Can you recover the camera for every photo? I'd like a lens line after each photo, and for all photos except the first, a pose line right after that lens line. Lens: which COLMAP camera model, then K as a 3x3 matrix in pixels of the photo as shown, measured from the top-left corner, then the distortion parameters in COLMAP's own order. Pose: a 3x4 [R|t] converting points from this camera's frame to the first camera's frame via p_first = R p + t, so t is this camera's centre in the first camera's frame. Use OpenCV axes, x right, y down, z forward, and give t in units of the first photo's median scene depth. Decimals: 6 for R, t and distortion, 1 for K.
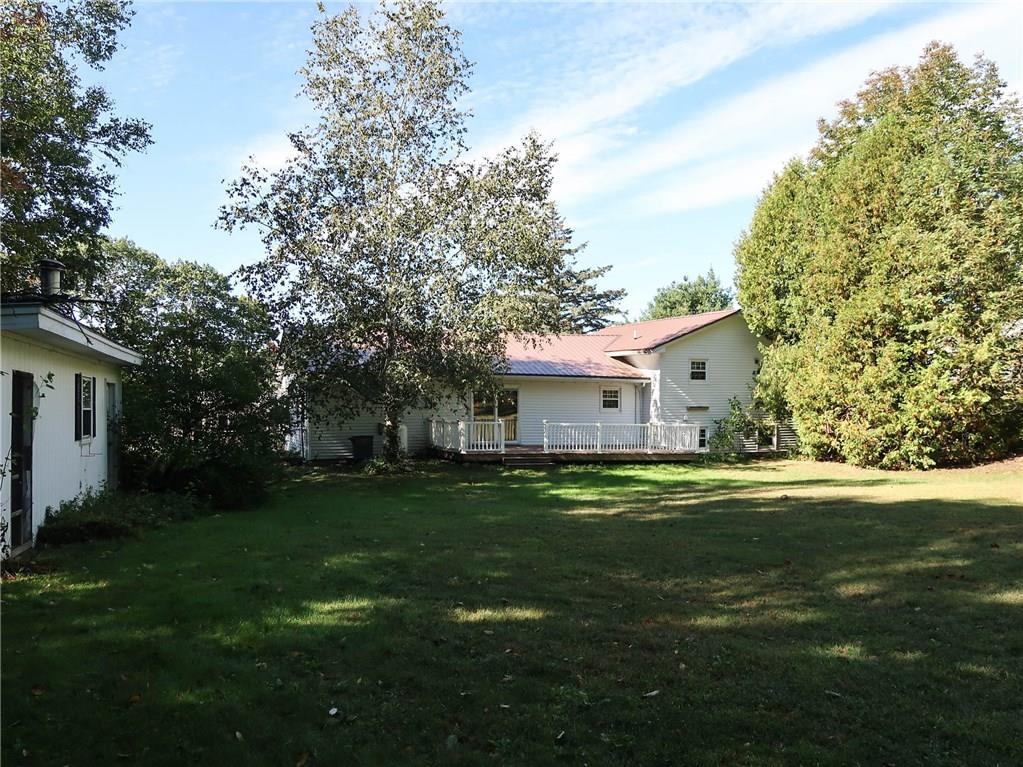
lens RADIAL K [[810.8, 0, 511.0], [0, 810.8, 383.0], [0, 0, 1]] dist [-0.016695, -0.006868]
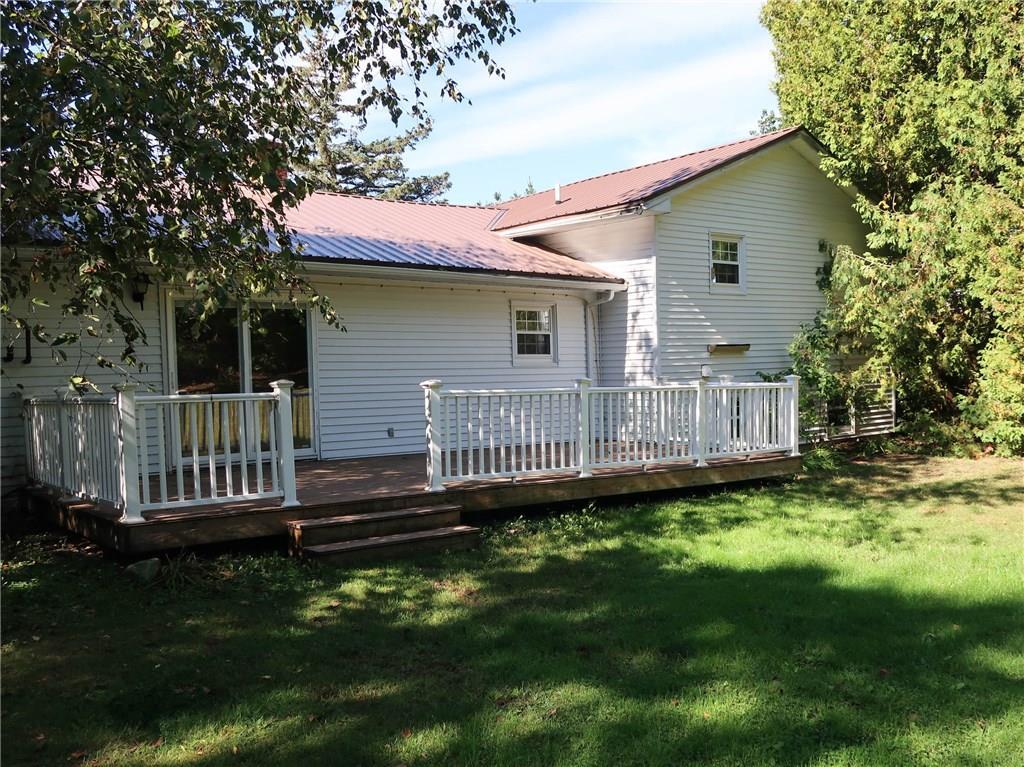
lens RADIAL K [[842.0, 0, 510.5], [0, 842.0, 383.8], [0, 0, 1]] dist [-0.011364, -0.003301]
pose [[0.949987, -0.038361, 0.309926, -0.021999], [0.031216, 0.999121, 0.027981, 0.034328], [-0.310727, -0.016907, 0.950349, 0.612847]]
